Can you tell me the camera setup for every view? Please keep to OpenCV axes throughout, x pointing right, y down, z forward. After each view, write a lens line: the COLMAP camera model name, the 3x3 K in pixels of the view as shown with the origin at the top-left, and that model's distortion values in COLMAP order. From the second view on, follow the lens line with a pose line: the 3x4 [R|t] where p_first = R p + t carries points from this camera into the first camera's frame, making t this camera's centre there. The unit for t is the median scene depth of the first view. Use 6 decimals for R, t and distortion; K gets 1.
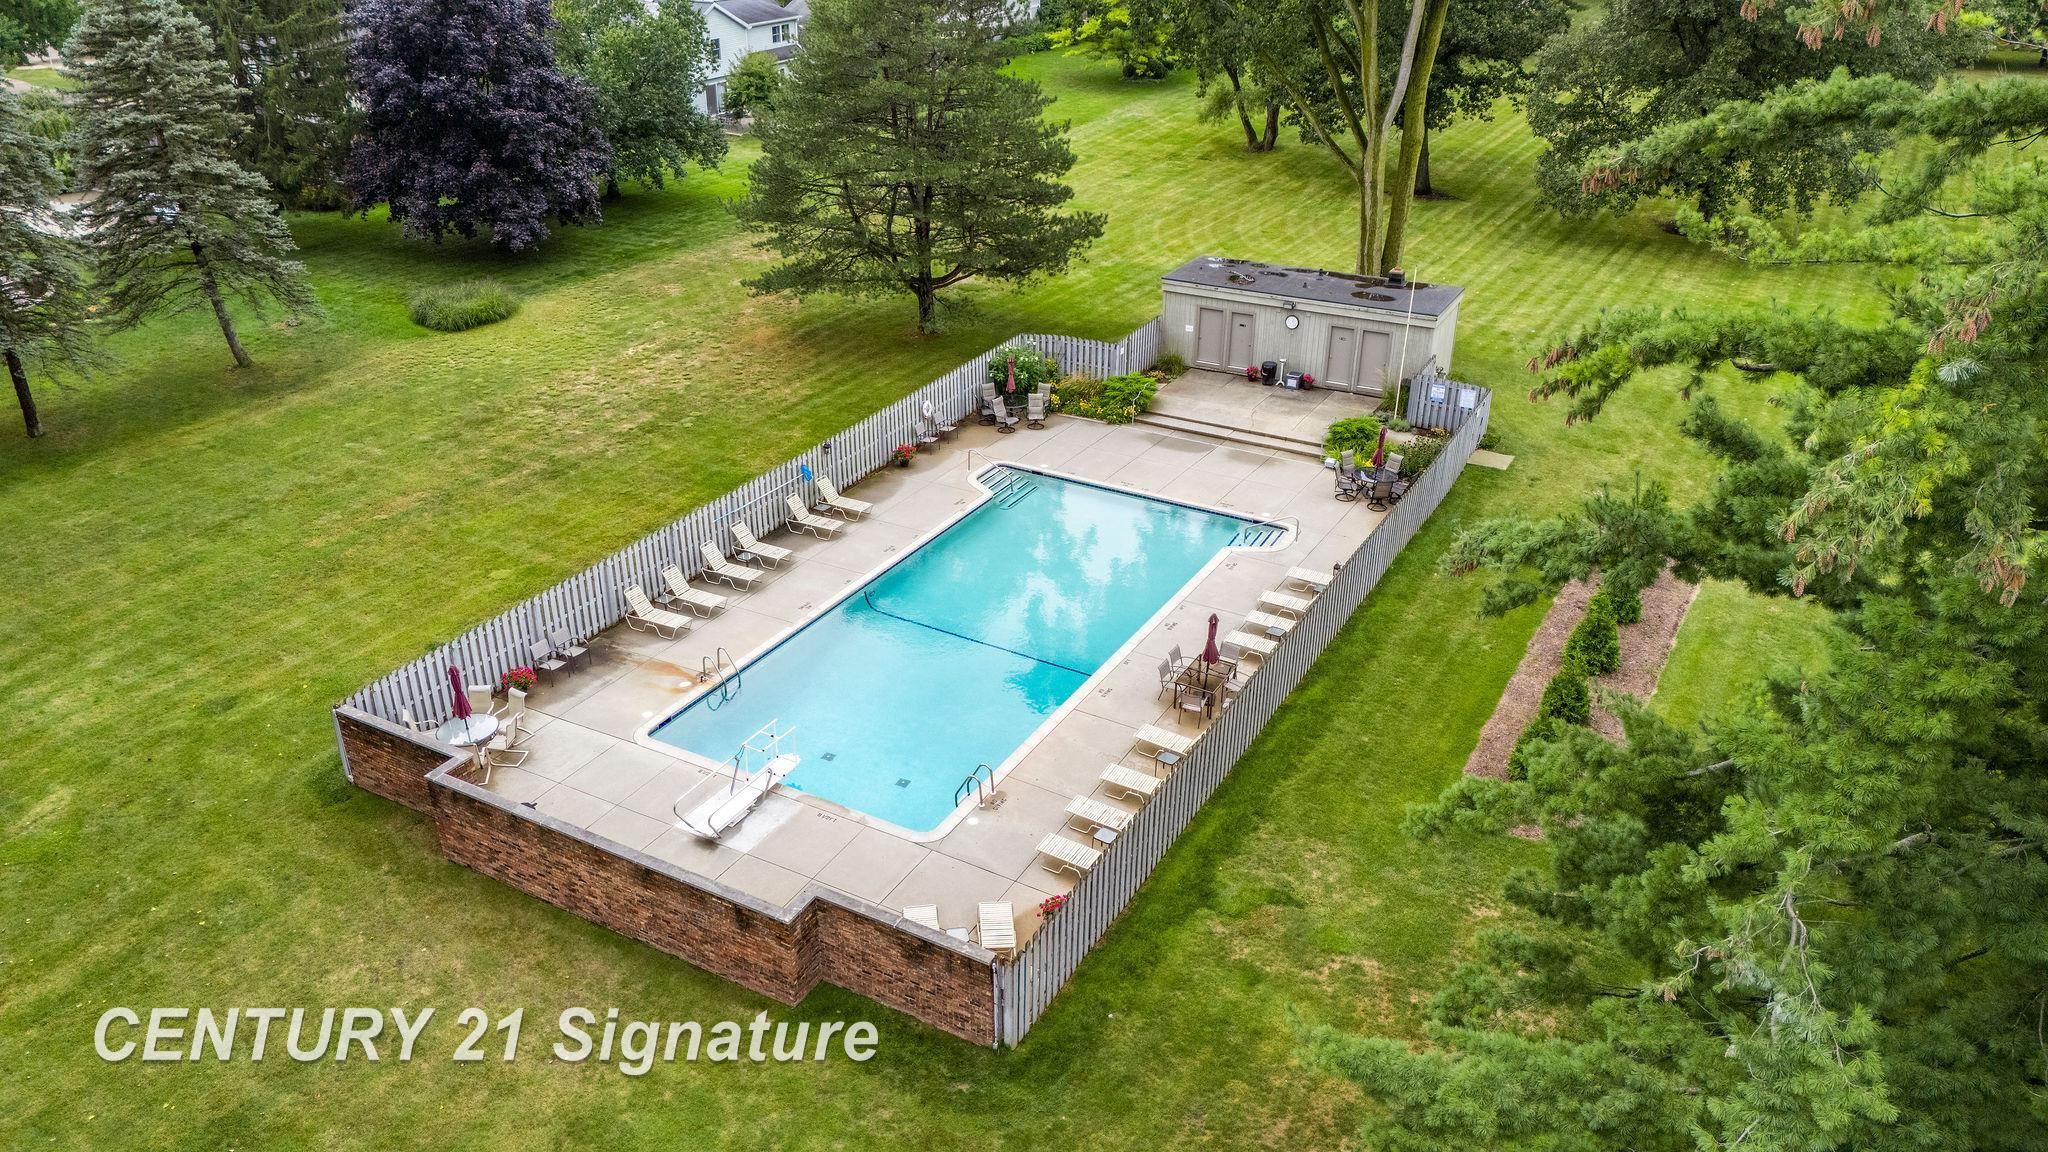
lens RADIAL K [[1471.1, 0, 1024.0], [0, 1471.1, 576.0], [0, 0, 1]] dist [0.046201, -0.008036]
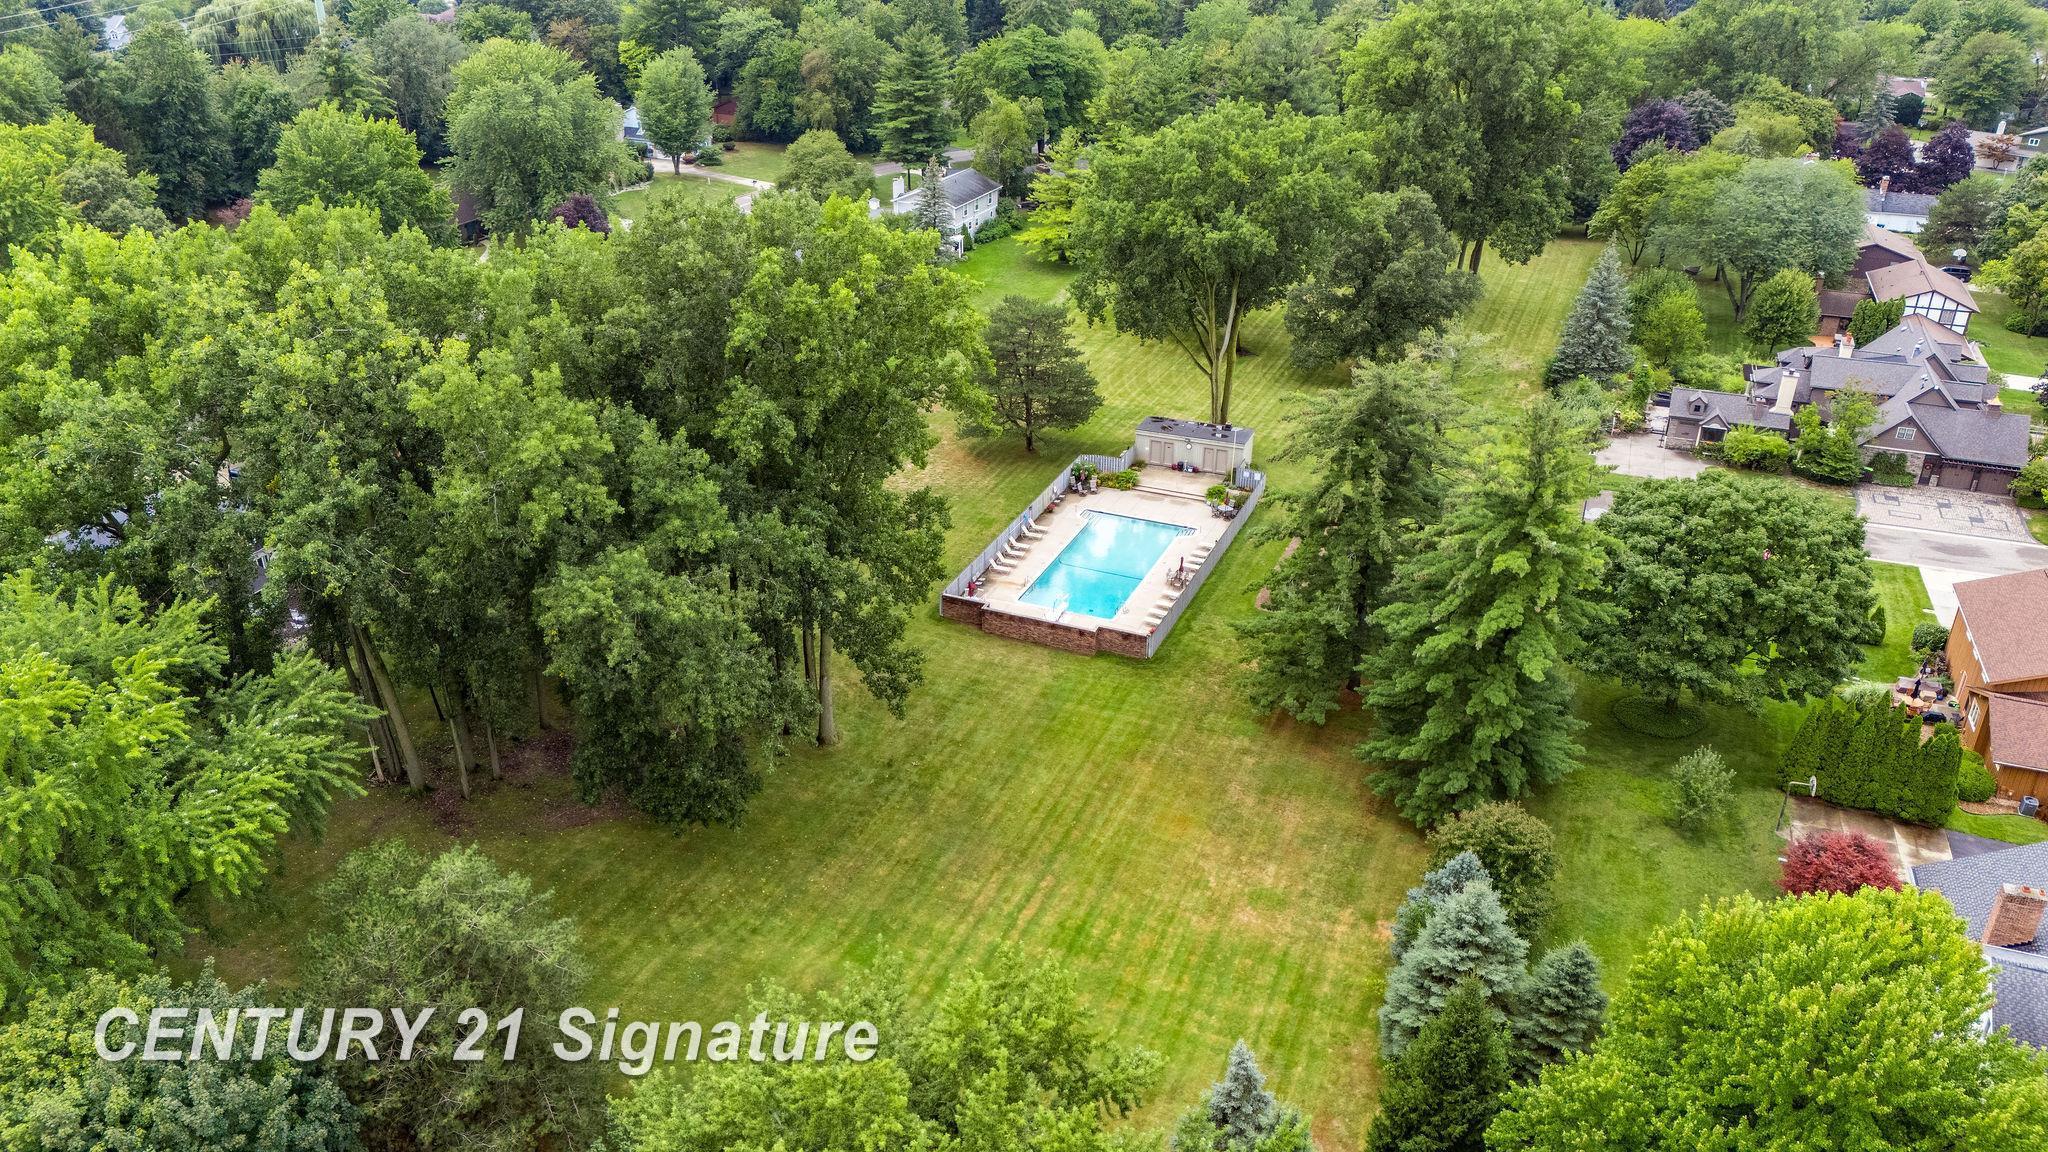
lens RADIAL K [[1471.1, 0, 1024.0], [0, 1471.1, 576.0], [0, 0, 1]] dist [0.046201, -0.008036]
pose [[0.992874, -0.052424, 0.107018, -0.390322], [0.052694, 0.998611, 0.000308, 0.034090], [-0.106886, 0.005333, 0.994257, -1.513265]]
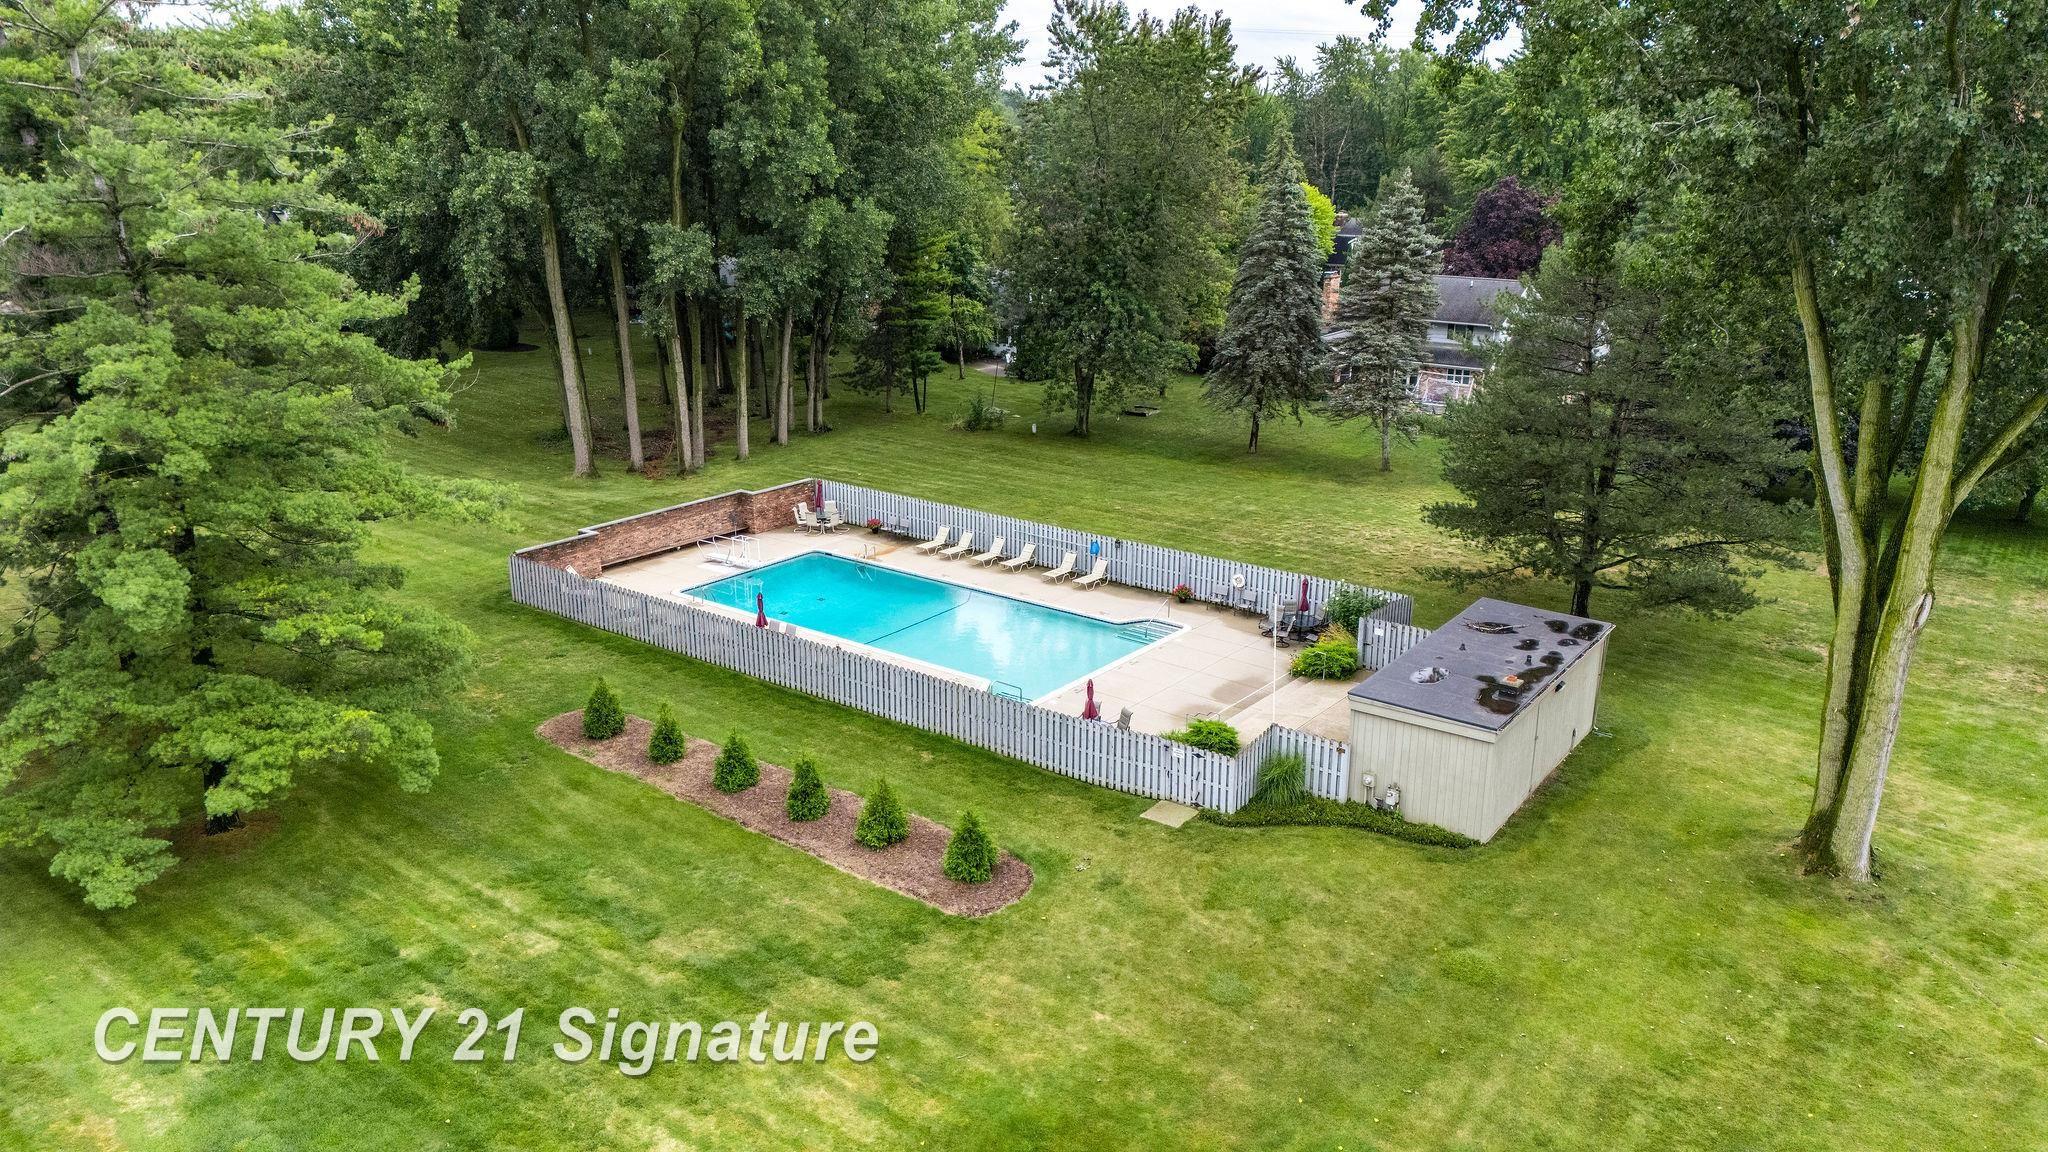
lens RADIAL K [[1437.0, 0, 1024.0], [0, 1437.0, 576.0], [0, 0, 1]] dist [0.094538, -0.000738]
pose [[-0.134785, 0.288469, -0.947955, 1.055944], [-0.452581, 0.833140, 0.317880, -0.412696], [0.881478, 0.471872, 0.018260, 0.860076]]
